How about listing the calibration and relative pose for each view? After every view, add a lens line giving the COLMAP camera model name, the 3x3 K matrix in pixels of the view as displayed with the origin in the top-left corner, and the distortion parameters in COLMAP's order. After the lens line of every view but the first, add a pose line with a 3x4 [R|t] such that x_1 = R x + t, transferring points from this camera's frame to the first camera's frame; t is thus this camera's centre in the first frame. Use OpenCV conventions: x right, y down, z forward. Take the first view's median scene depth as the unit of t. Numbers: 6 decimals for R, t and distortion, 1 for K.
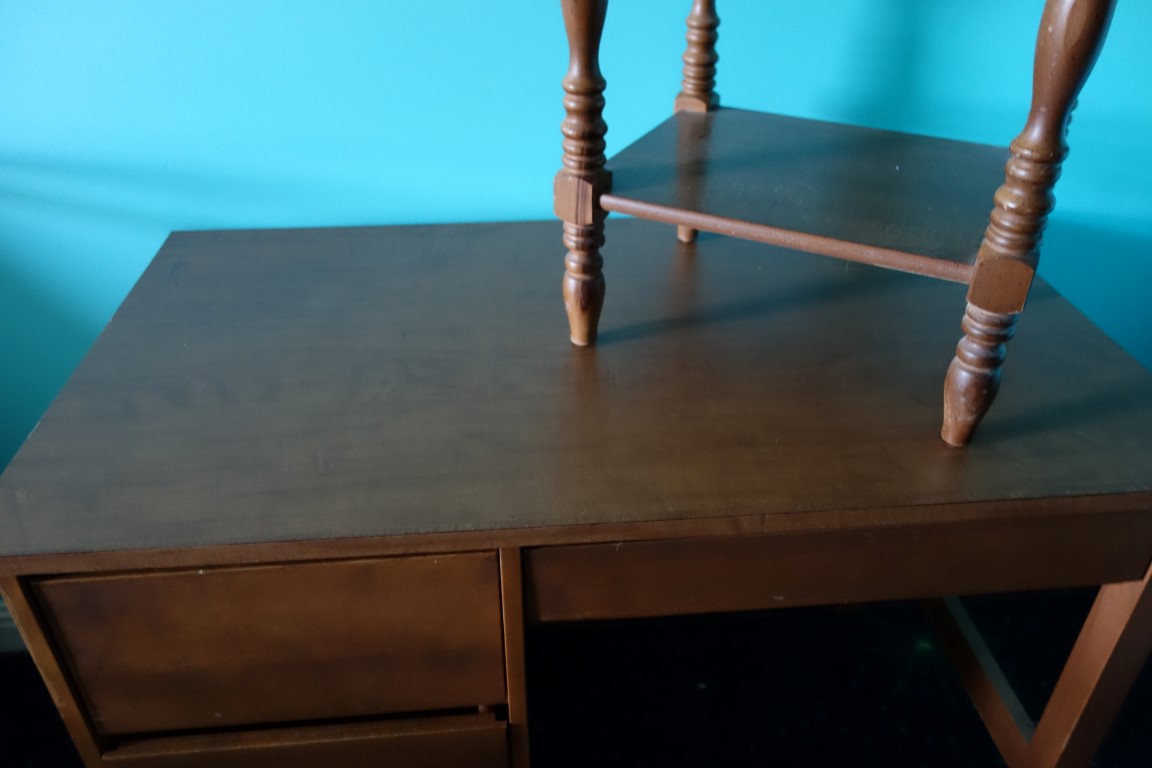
lens RADIAL K [[900.9, 0, 576.0], [0, 900.9, 384.0], [0, 0, 1]] dist [0.002535, -0.004720]
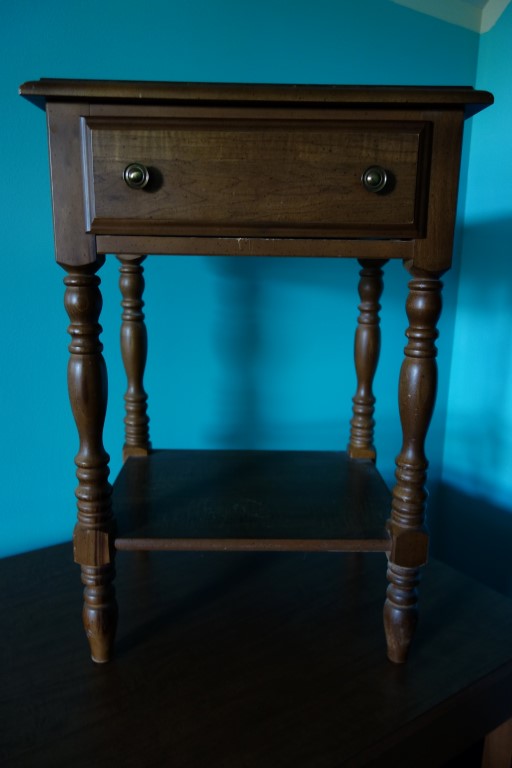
lens RADIAL K [[600.6, 0, 256.0], [0, 600.6, 384.0], [0, 0, 1]] dist [0.002535, -0.004720]
pose [[0.876098, -0.095779, 0.472524, -0.178003], [0.252848, 0.925754, -0.281153, -0.124188], [-0.410512, 0.365794, 0.835269, 0.128812]]
